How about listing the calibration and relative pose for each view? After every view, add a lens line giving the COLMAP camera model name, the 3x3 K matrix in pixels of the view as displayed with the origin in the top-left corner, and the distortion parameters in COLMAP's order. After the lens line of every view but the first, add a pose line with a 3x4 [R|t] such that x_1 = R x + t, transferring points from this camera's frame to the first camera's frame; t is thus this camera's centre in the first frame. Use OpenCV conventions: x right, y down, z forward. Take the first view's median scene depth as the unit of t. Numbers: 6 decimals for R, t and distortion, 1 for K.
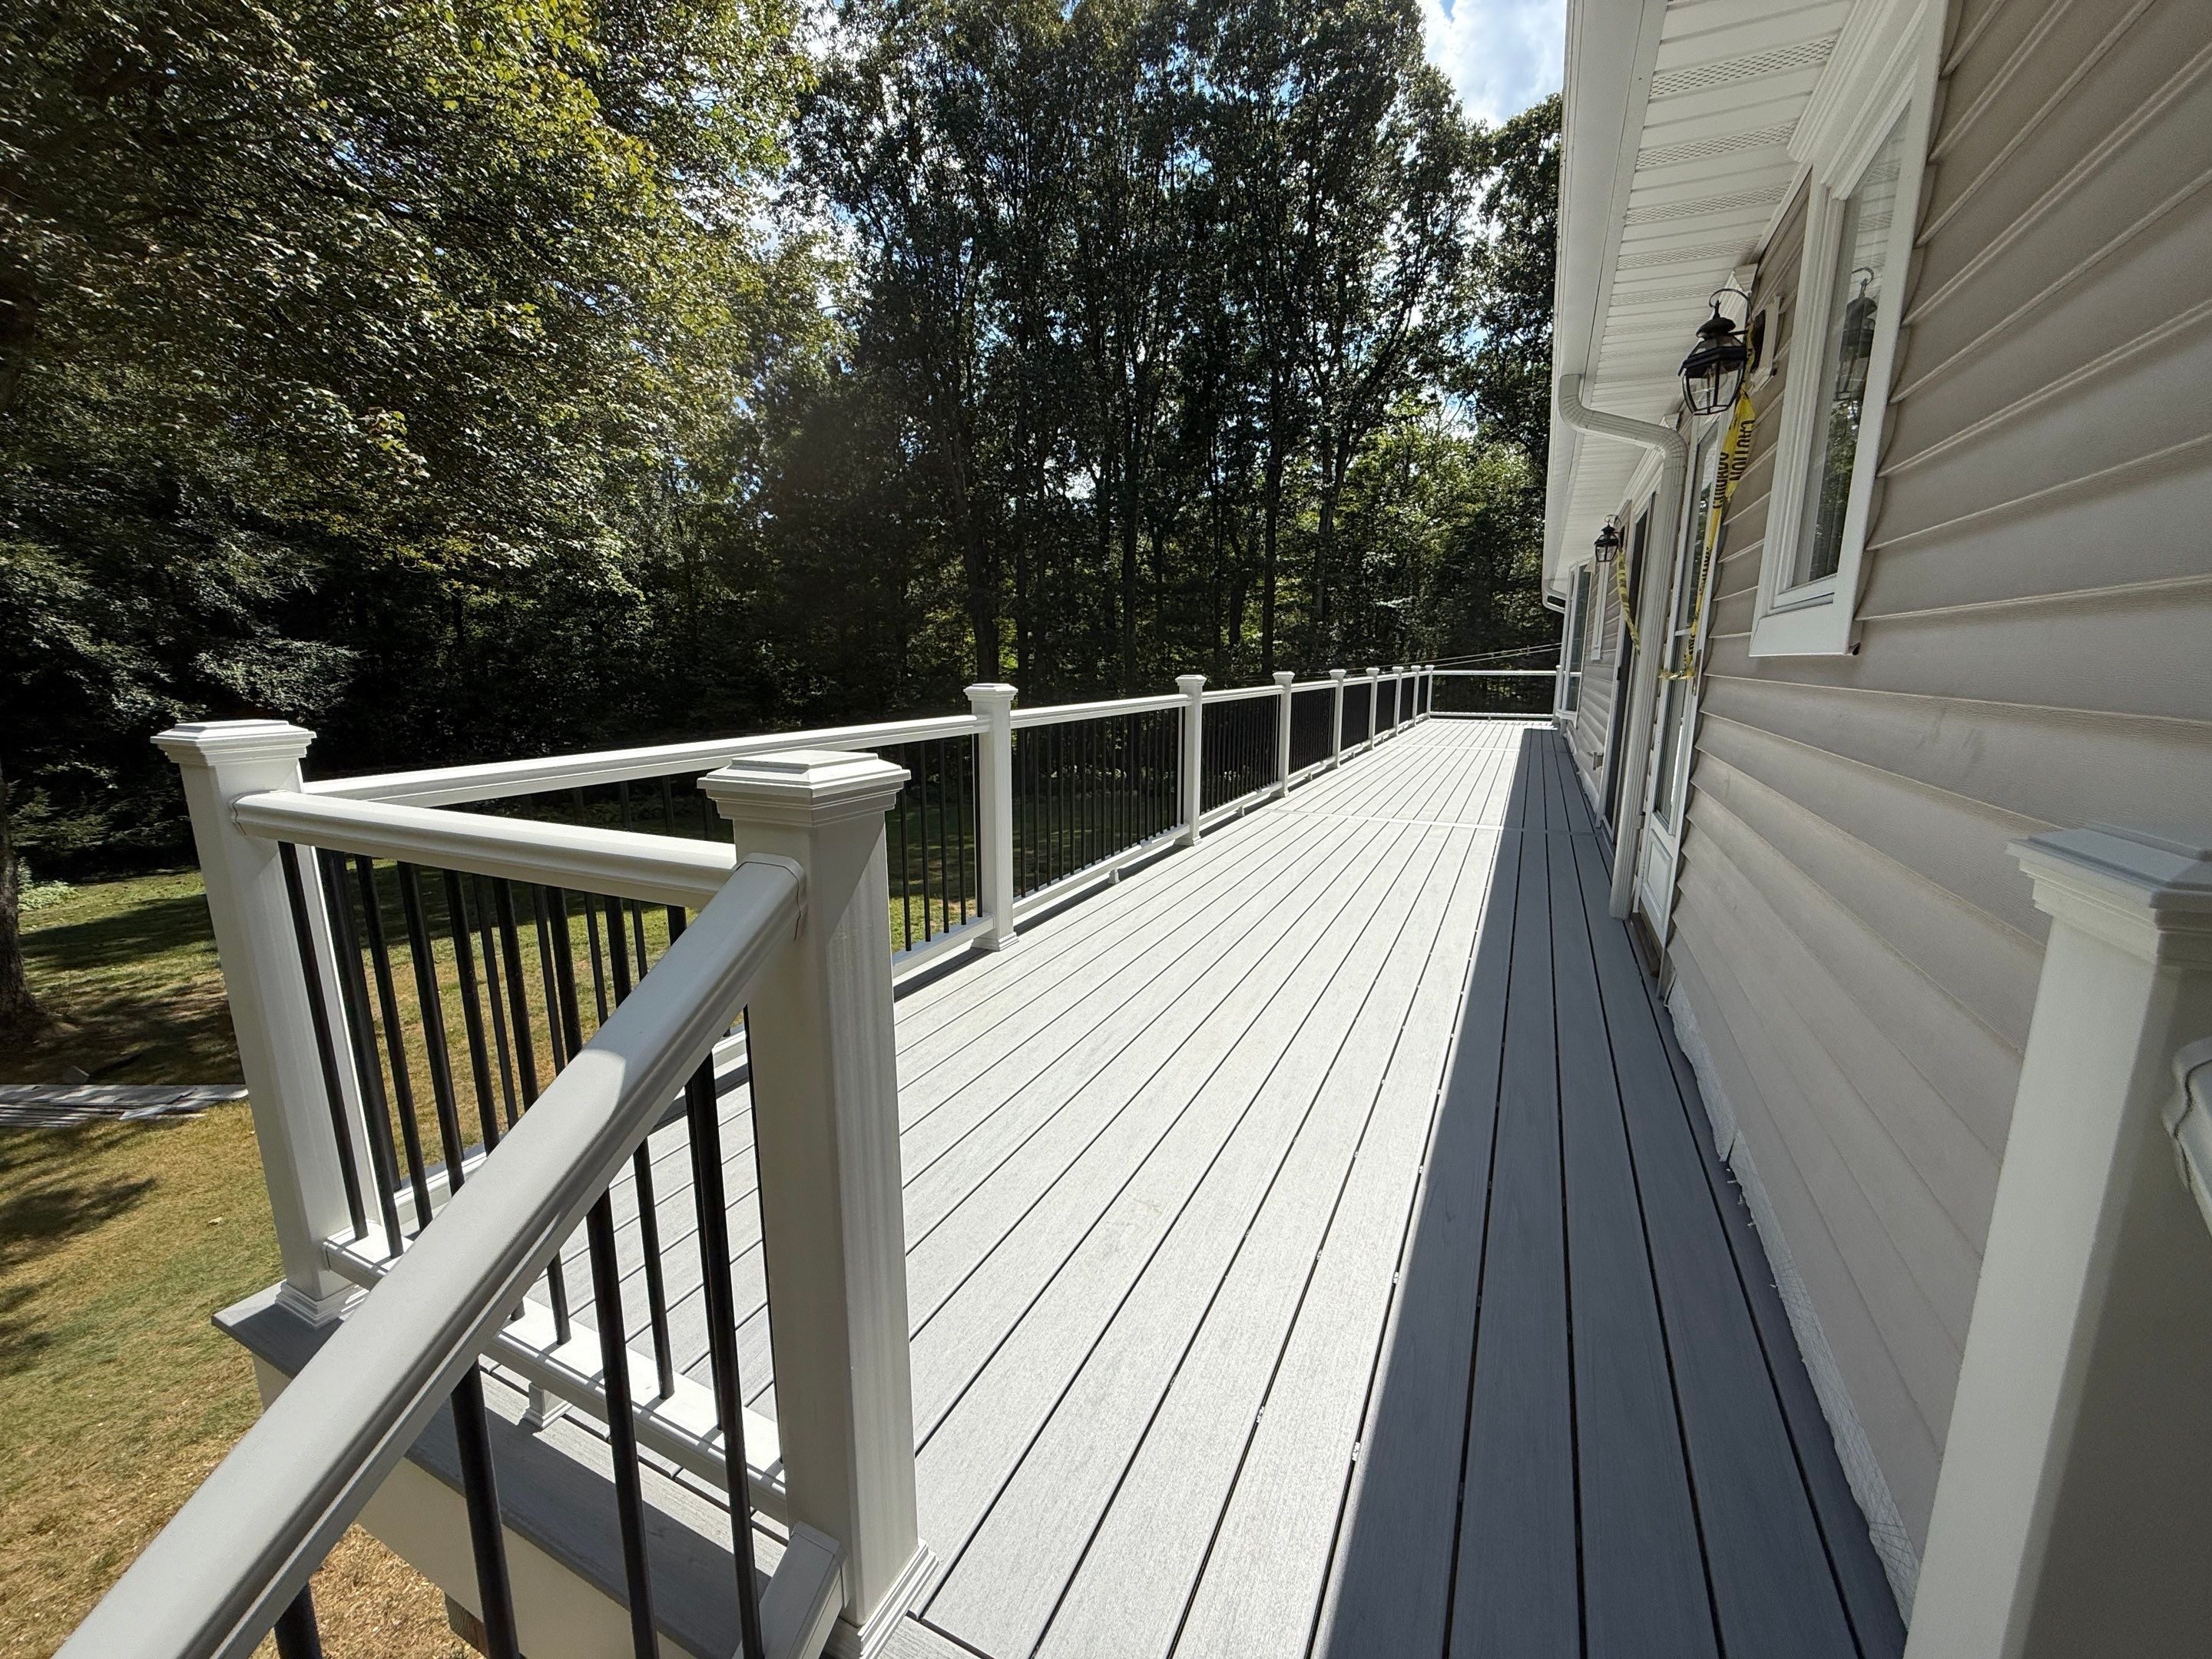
lens RADIAL K [[879.2, 0, 1106.0], [0, 879.2, 829.5], [0, 0, 1]] dist [0.001772, 0.000048]
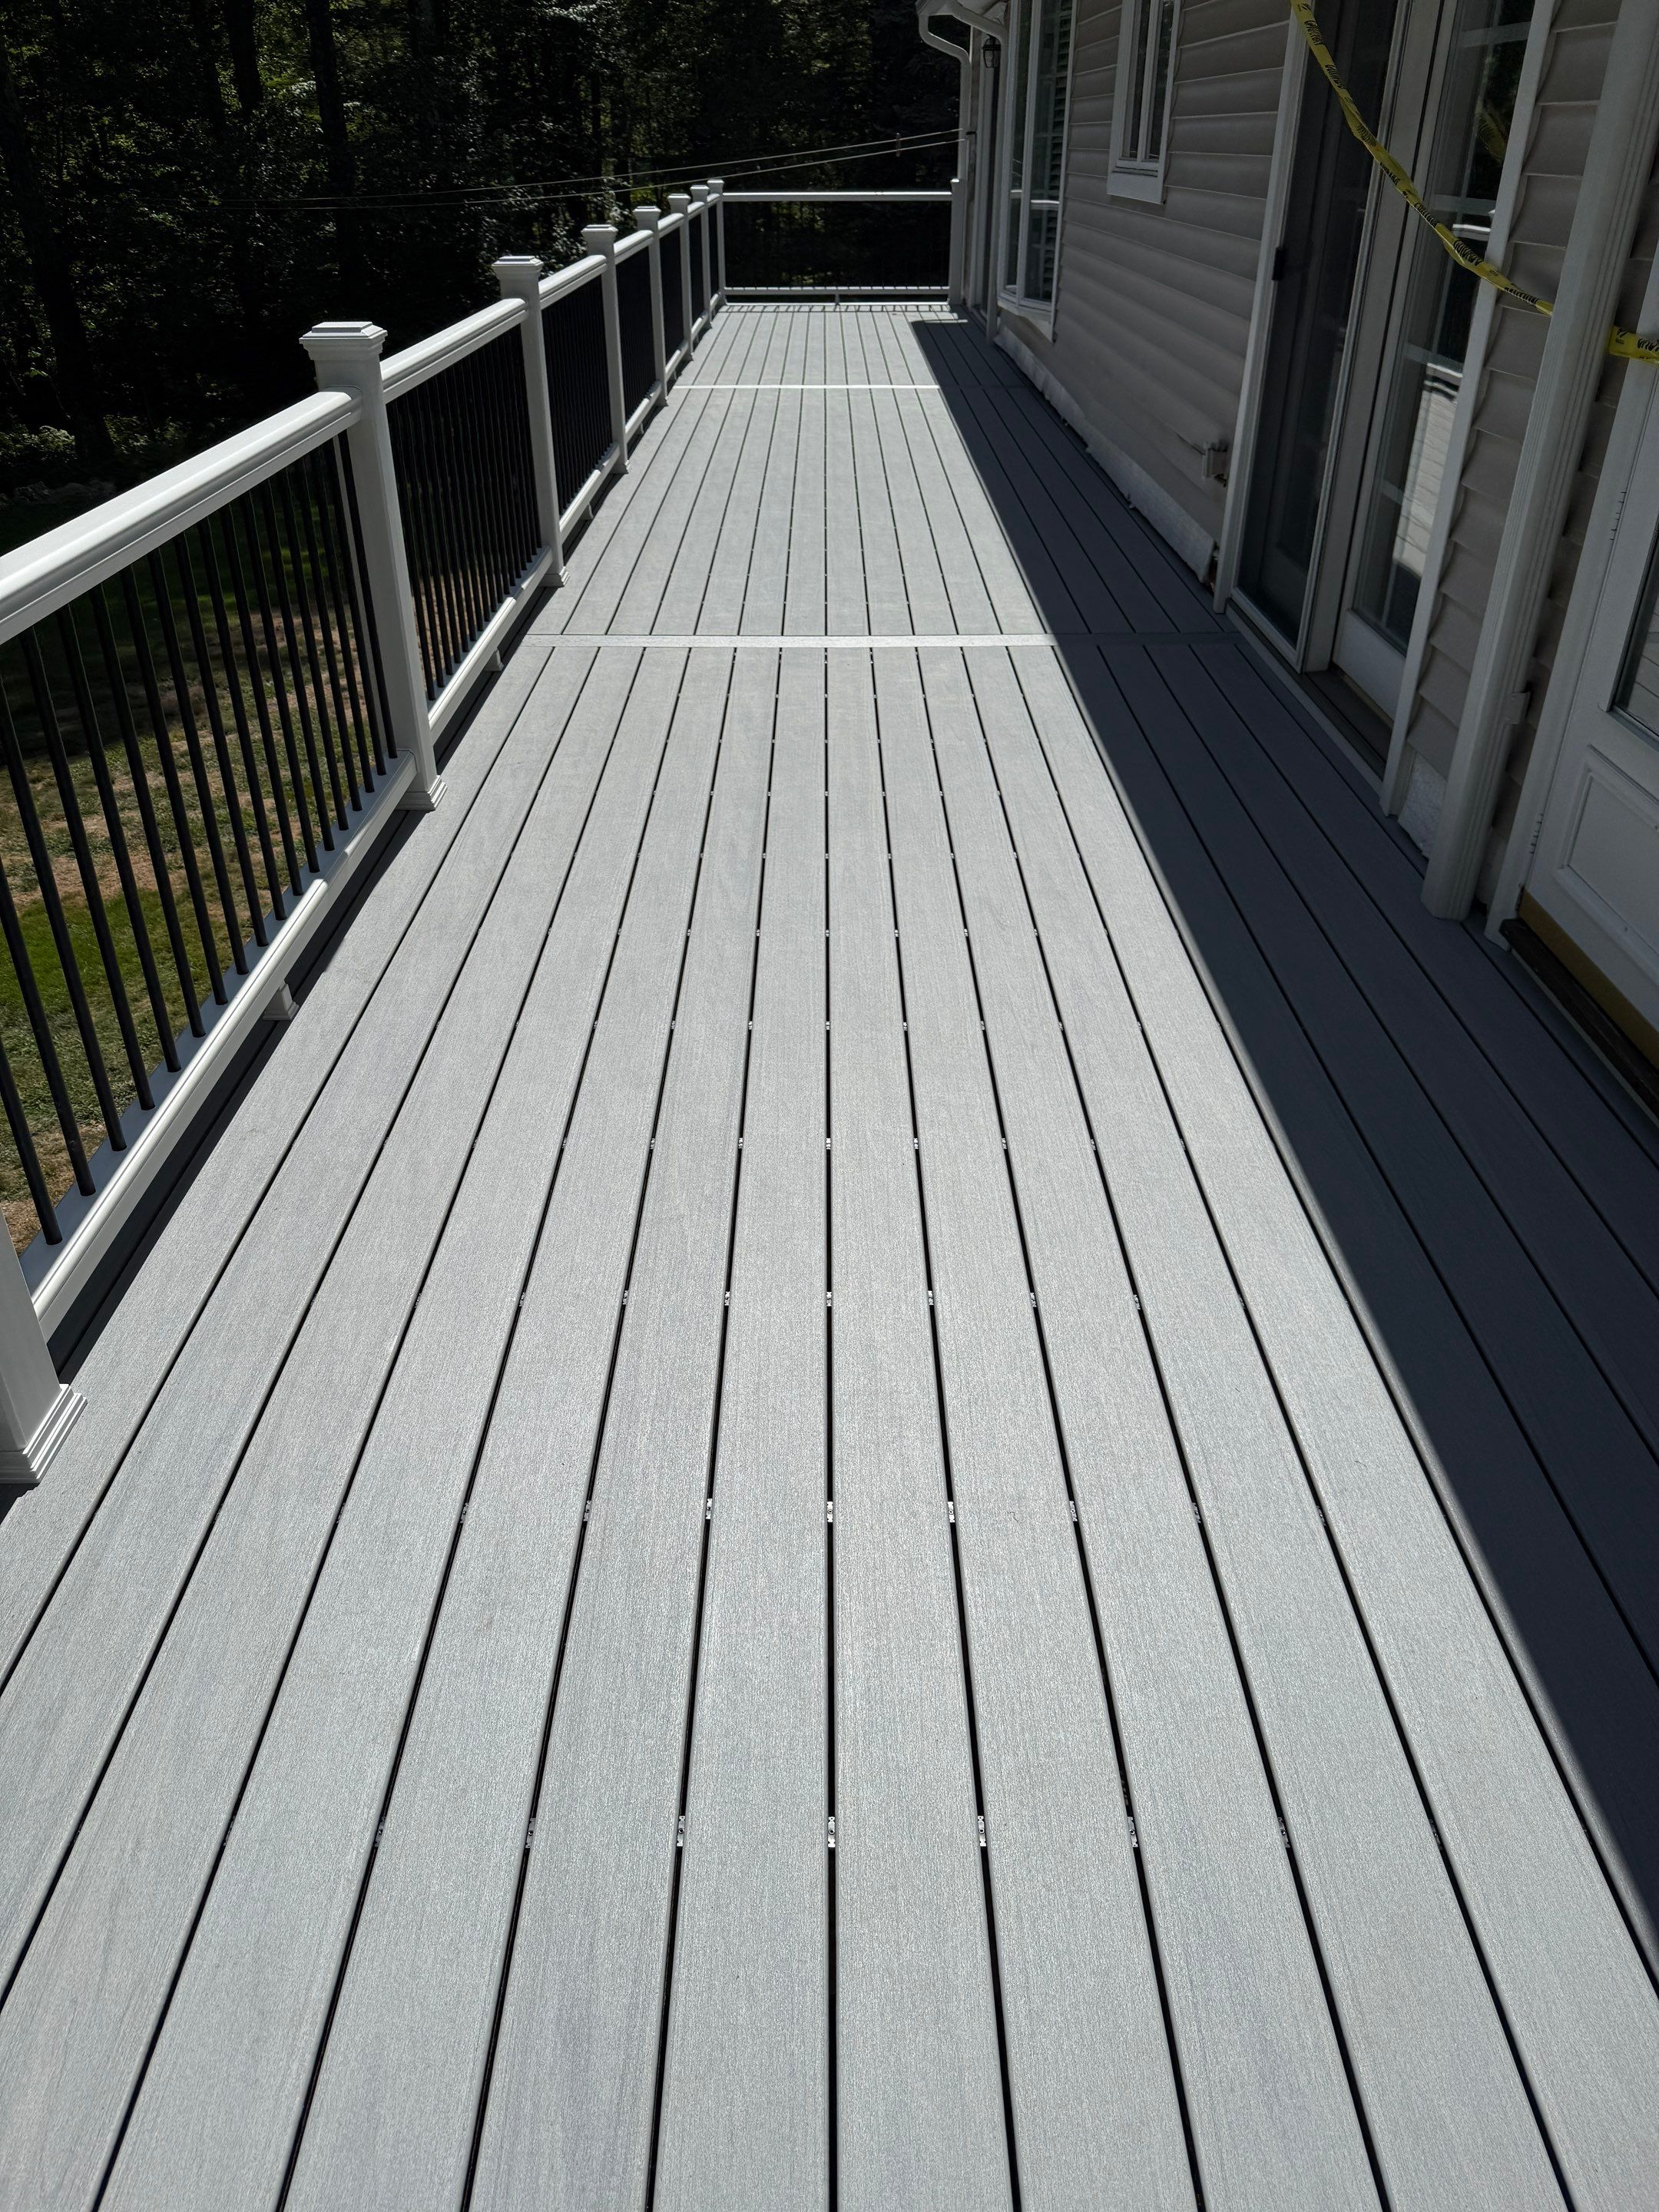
lens RADIAL K [[1513.1, 0, 829.5], [0, 1513.1, 1106.0], [0, 0, 1]] dist [0.080401, -0.084176]
pose [[0.899376, -0.234900, 0.368708, -0.008349], [0.085531, 0.921630, 0.378528, -0.034806], [-0.428728, -0.308903, 0.848982, 0.105803]]
